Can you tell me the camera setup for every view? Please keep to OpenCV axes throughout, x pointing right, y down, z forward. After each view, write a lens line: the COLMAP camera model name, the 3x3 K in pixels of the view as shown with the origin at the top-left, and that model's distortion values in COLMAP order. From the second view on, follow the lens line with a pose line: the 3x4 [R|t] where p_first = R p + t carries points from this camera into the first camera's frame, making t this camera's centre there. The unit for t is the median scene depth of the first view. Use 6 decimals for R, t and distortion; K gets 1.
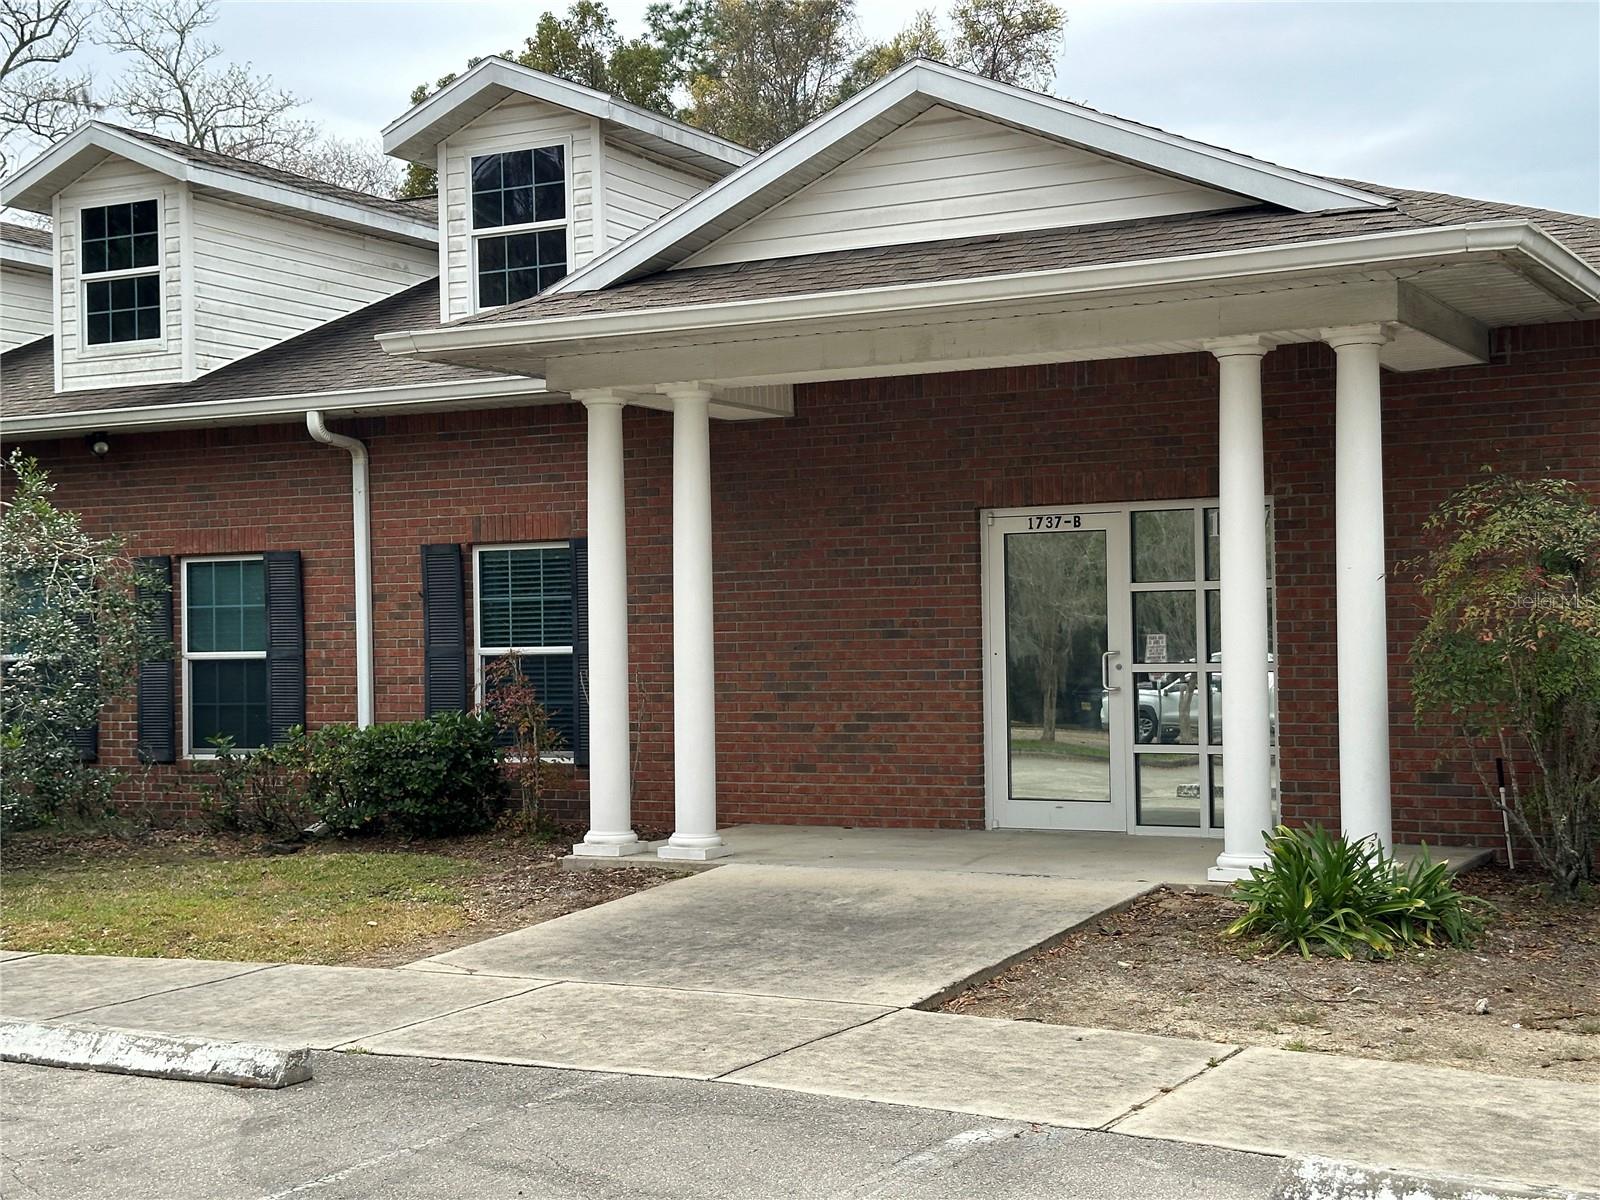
lens RADIAL K [[2215.1, 0, 692.1], [0, 2215.1, 641.0], [0, 0, 1]] dist [0.128608, -0.048576]
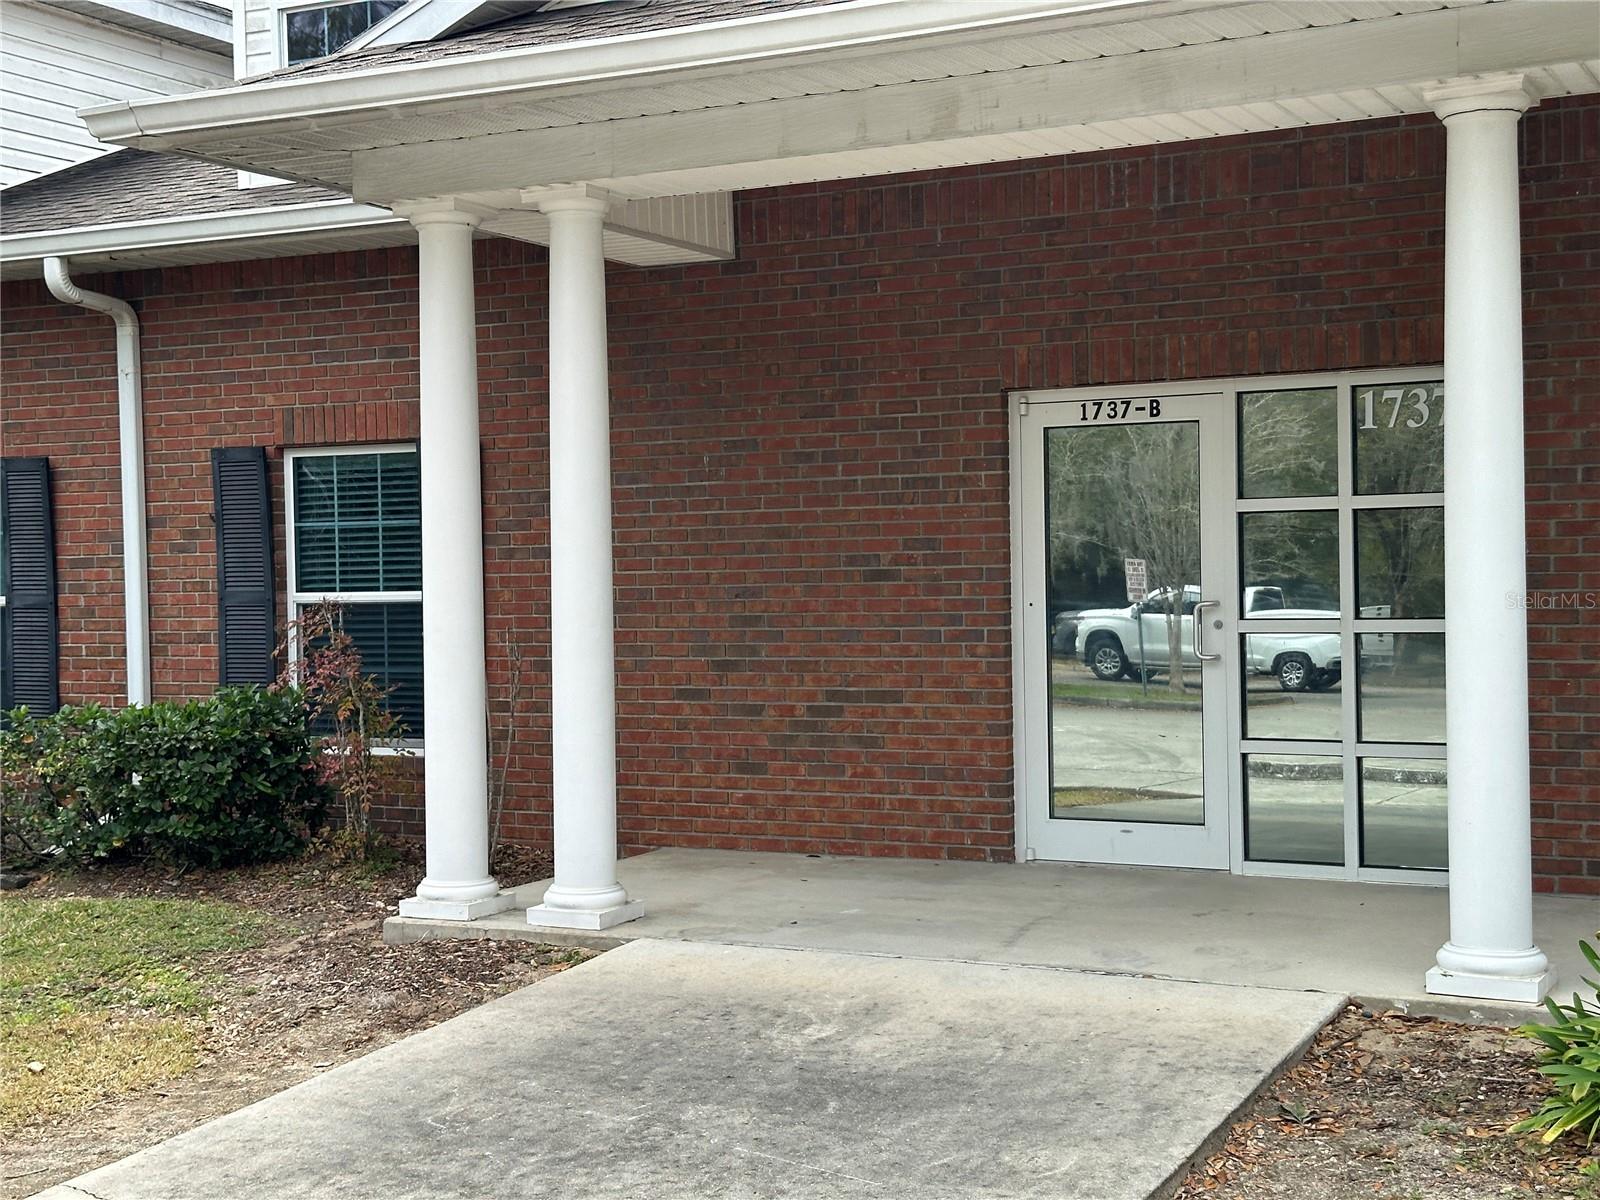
lens RADIAL K [[2215.1, 0, 692.1], [0, 2215.1, 641.0], [0, 0, 1]] dist [0.128608, -0.048576]
pose [[0.999578, -0.003233, 0.028862, 0.012849], [0.002239, 0.999406, 0.034398, -0.006561], [-0.028956, -0.034319, 0.998991, 0.315715]]
